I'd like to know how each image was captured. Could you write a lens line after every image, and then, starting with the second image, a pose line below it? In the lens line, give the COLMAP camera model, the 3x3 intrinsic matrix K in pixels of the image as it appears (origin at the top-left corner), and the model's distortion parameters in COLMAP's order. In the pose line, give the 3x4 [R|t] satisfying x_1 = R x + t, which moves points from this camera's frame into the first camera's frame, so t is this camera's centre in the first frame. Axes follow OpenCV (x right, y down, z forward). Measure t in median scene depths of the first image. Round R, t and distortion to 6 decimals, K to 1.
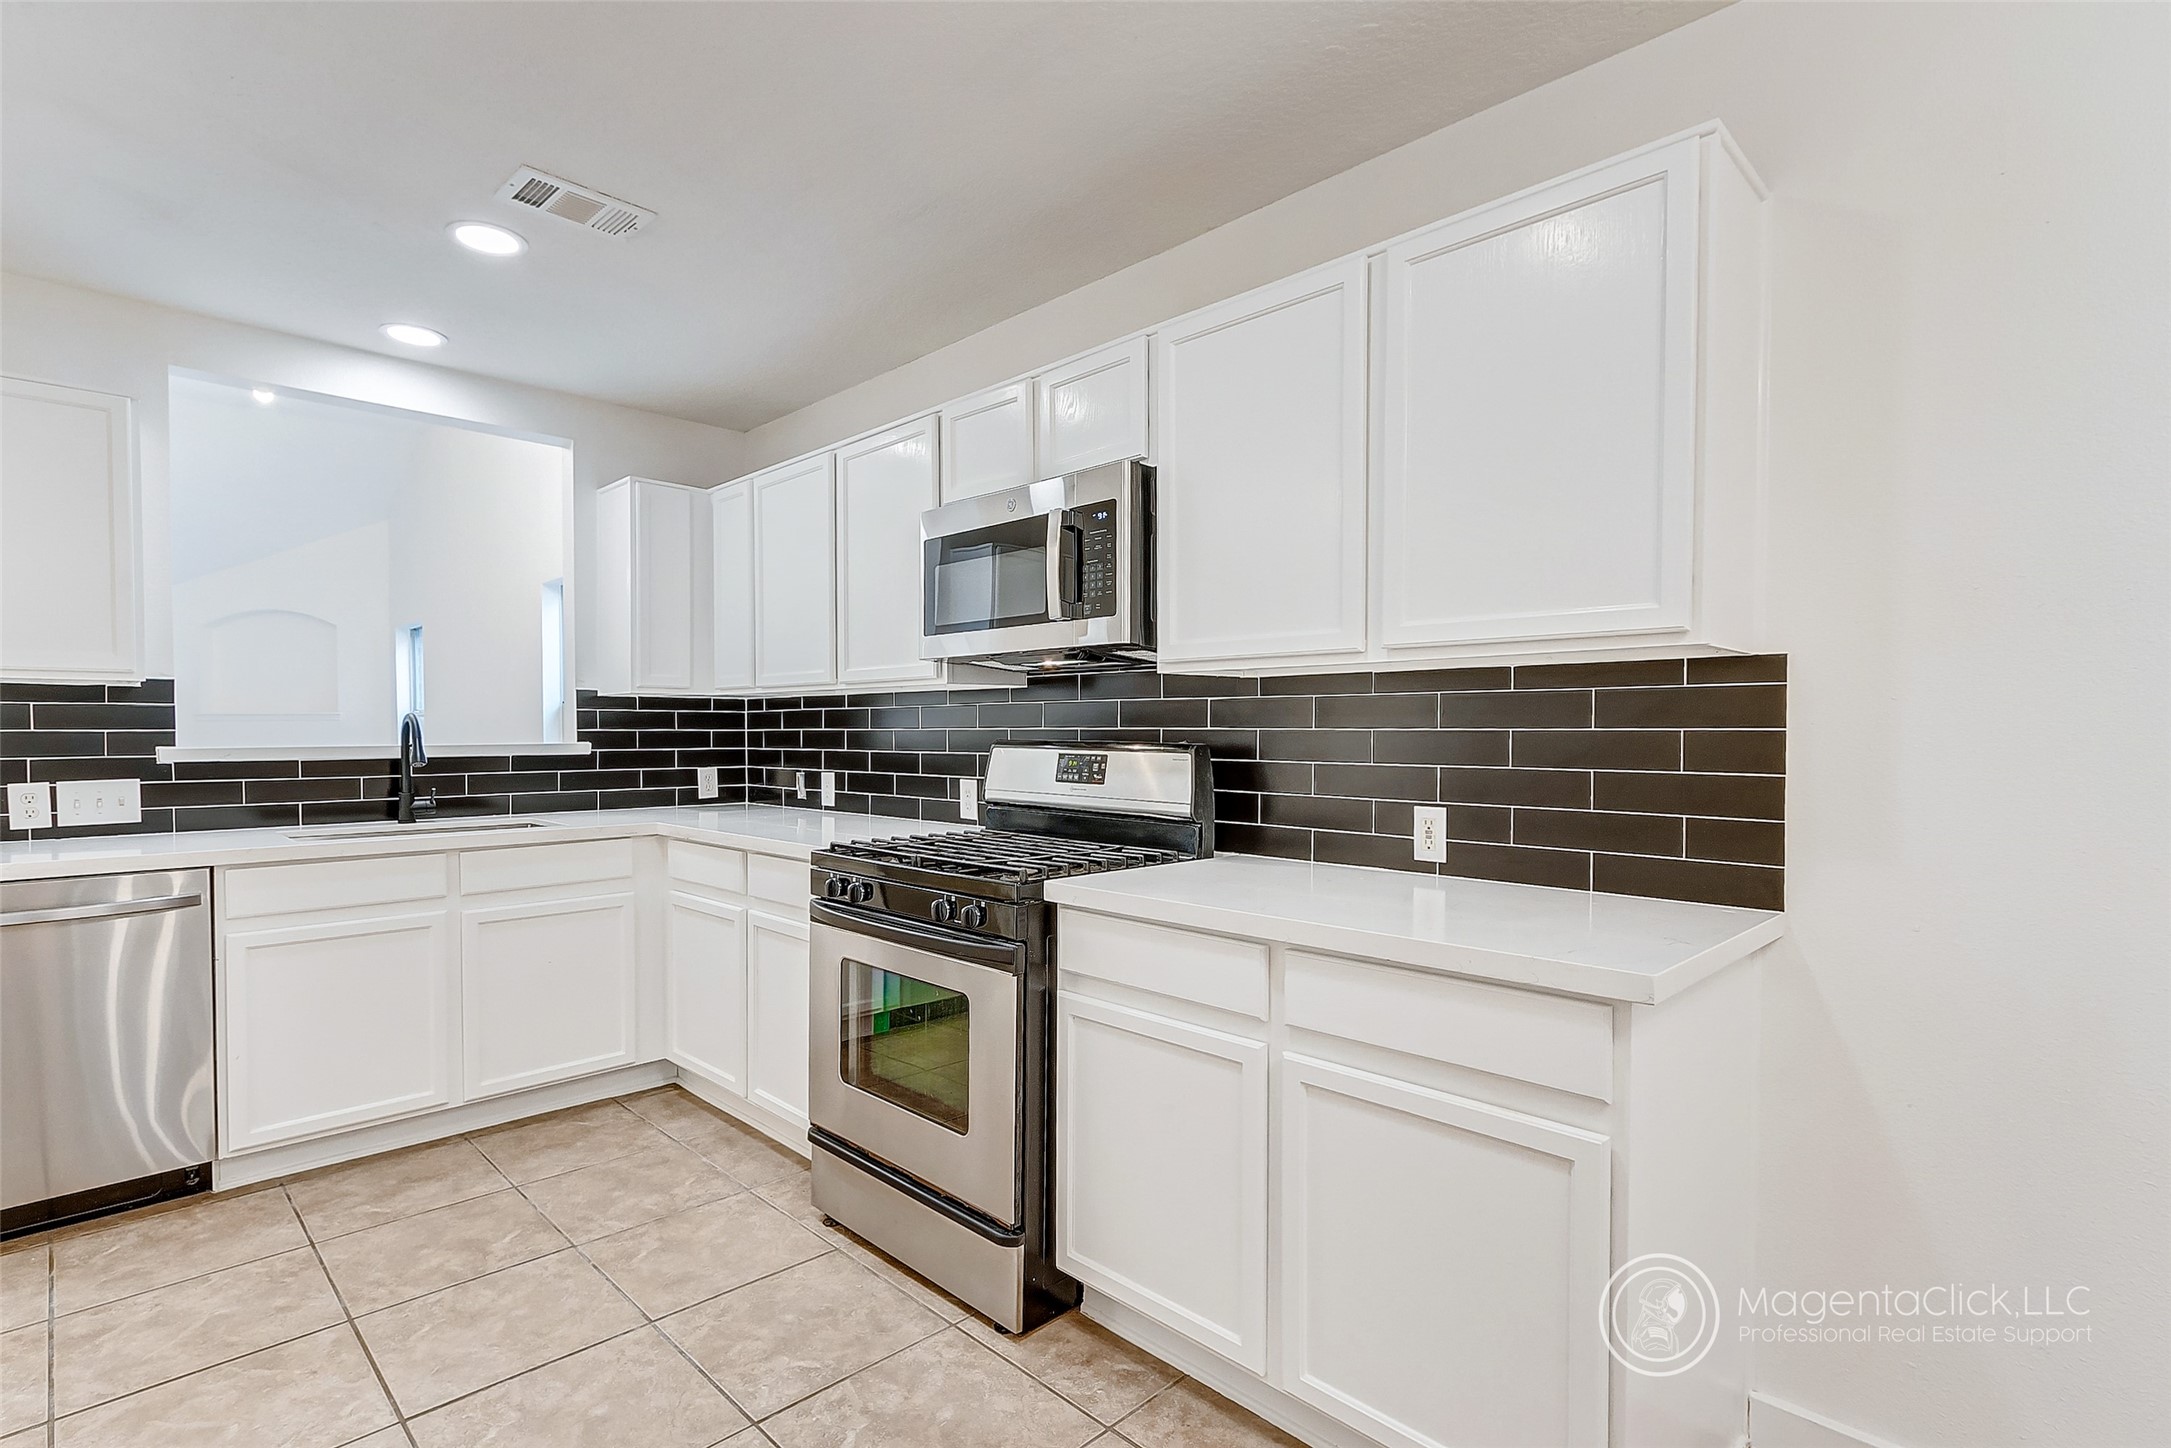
lens RADIAL K [[1040.9, 0, 1042.7], [0, 1040.9, 753.7], [0, 0, 1]] dist [-0.000455, -0.001595]
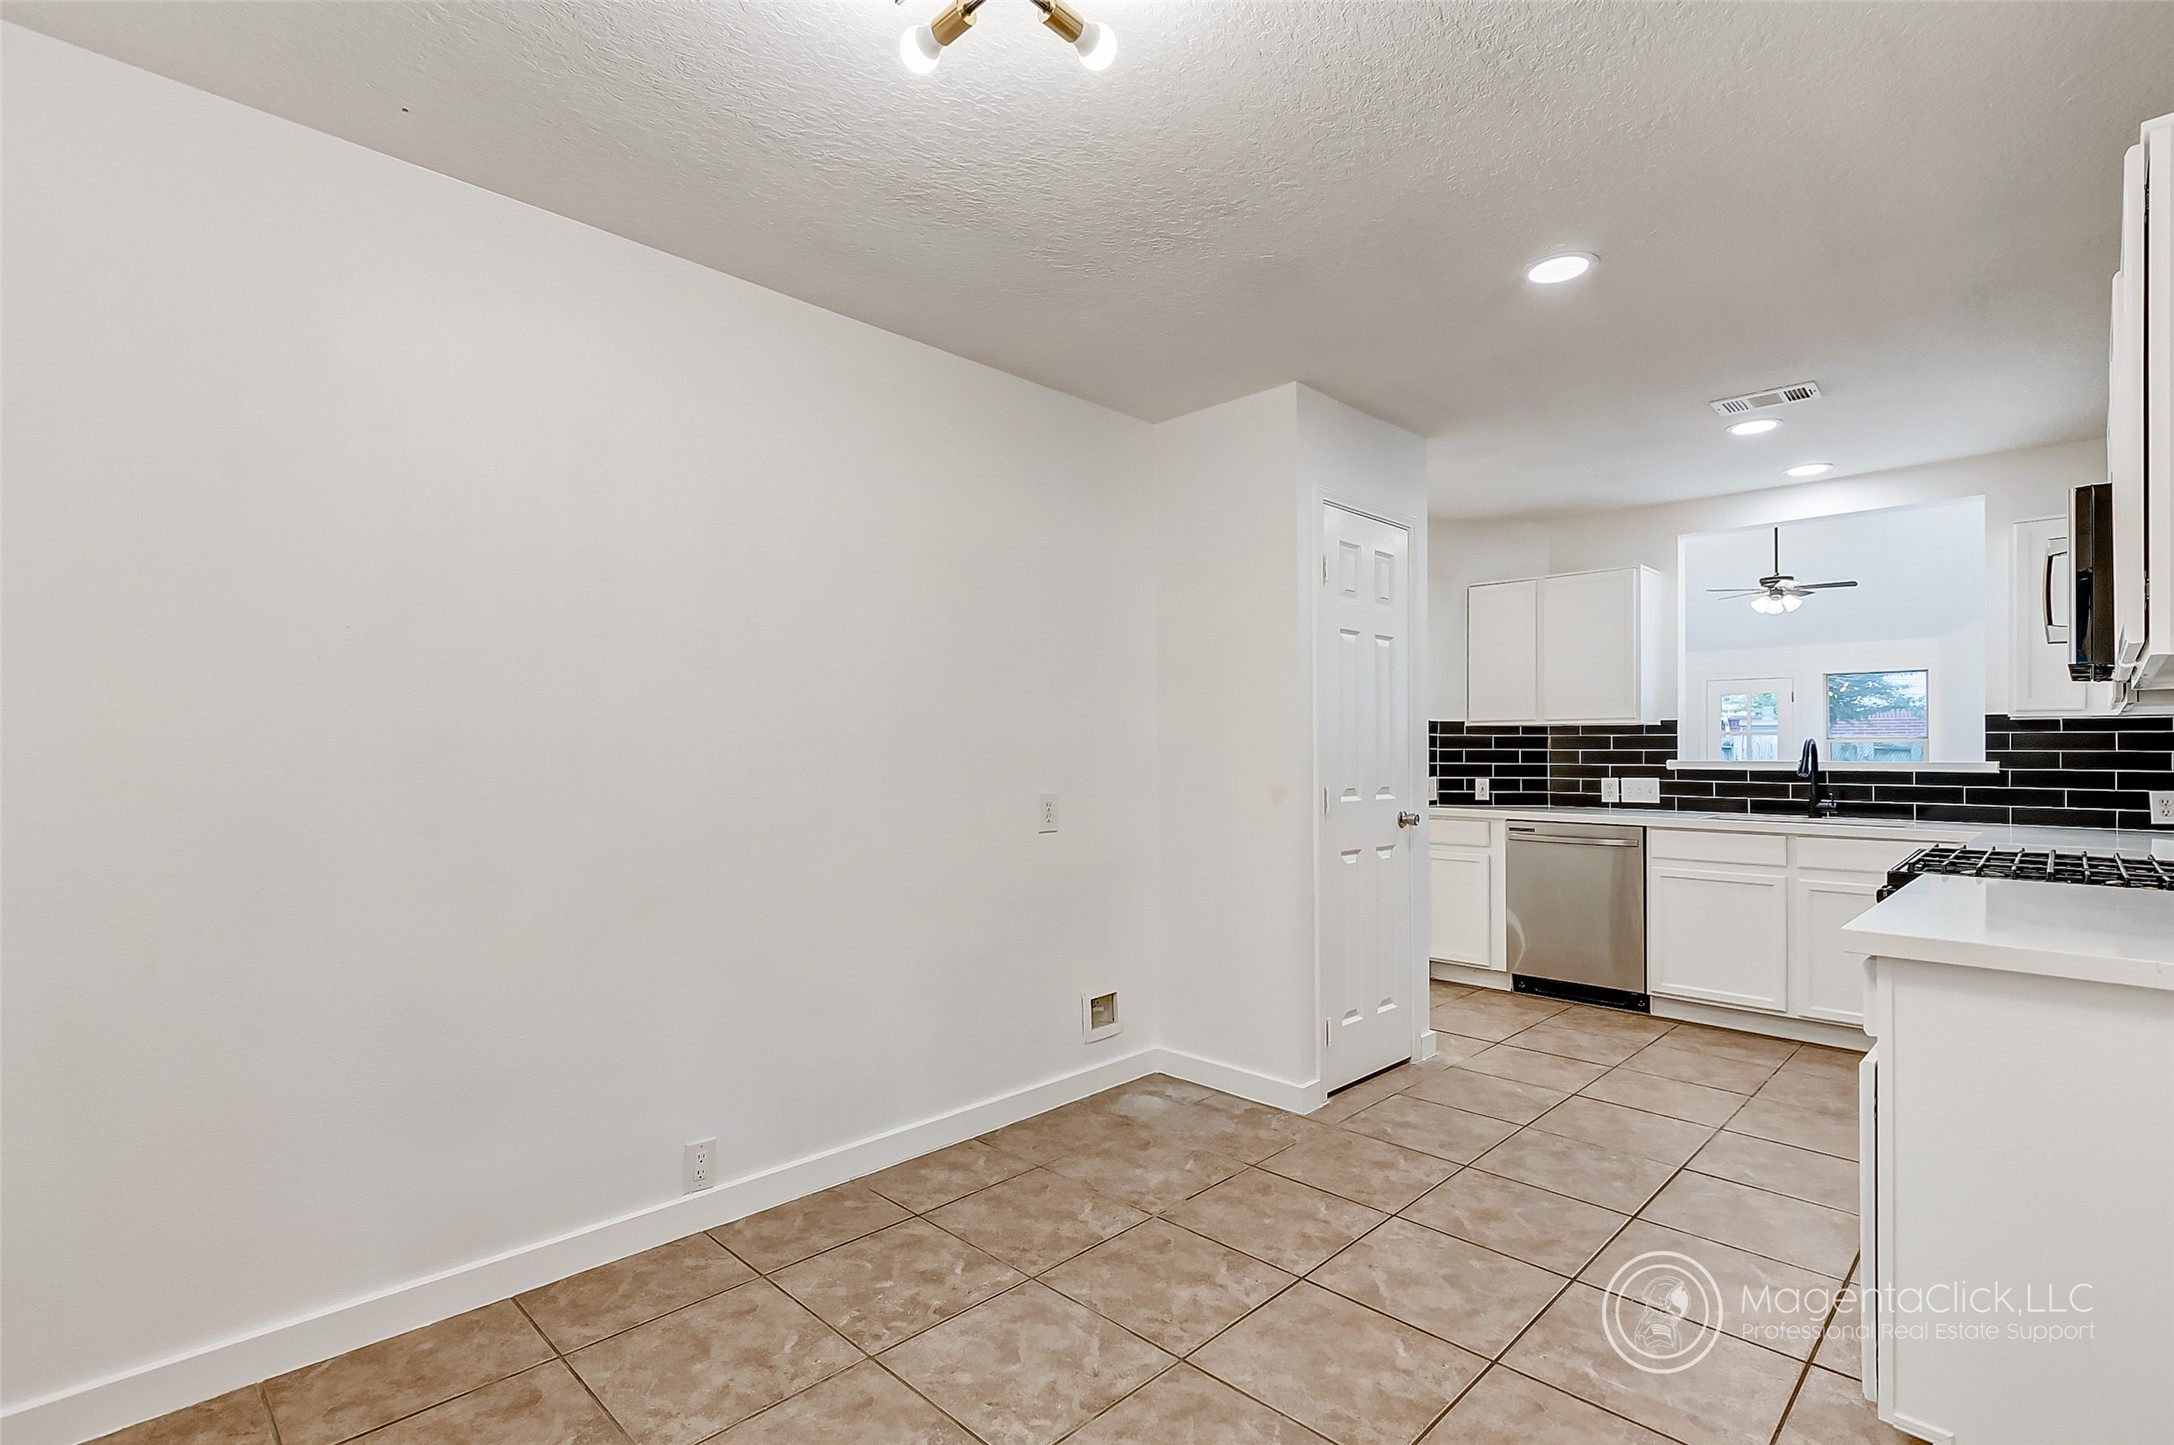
lens RADIAL K [[1008.4, 0, 1044.1], [0, 1008.4, 737.2], [0, 0, 1]] dist [0.002722, -0.000222]
pose [[-0.012353, -0.013459, -0.999833, 0.836942], [-0.027713, 0.999530, -0.013113, 0.006469], [0.999540, 0.027547, -0.012720, -0.006668]]
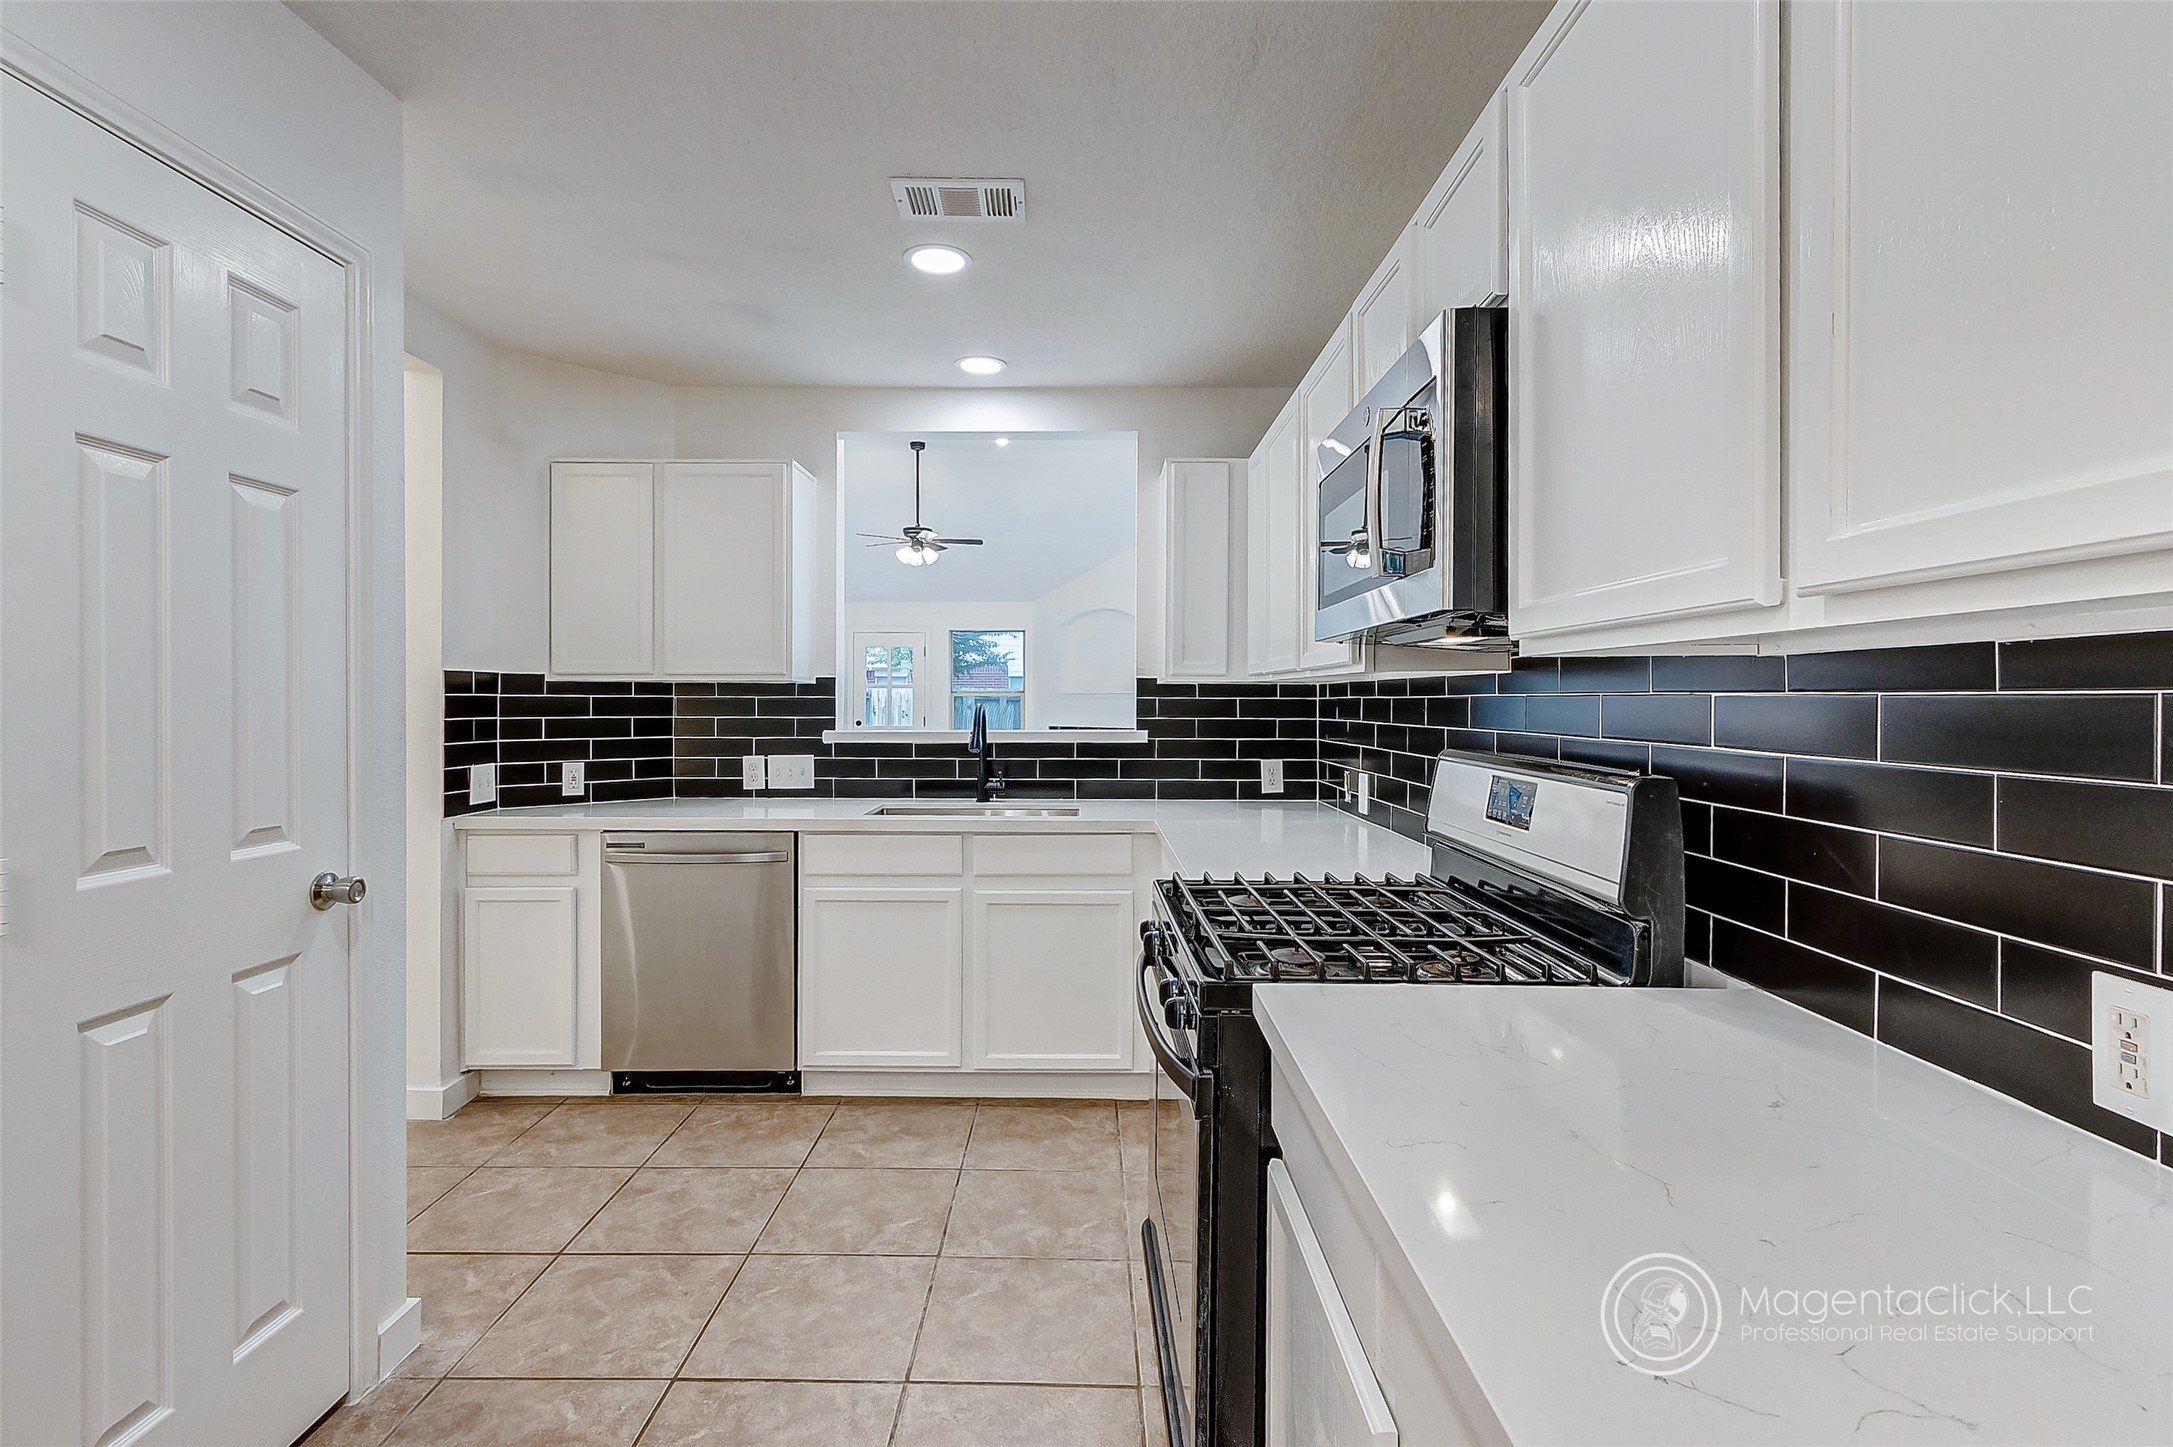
lens RADIAL K [[1024.7, 0, 1079.5], [0, 1024.7, 700.9], [0, 0, 1]] dist [0.004627, 0.000273]
pose [[0.712636, 0.002698, -0.701529, 0.263874], [-0.018229, 0.999726, -0.014672, -0.030427], [0.701298, 0.023244, 0.712490, 0.324585]]
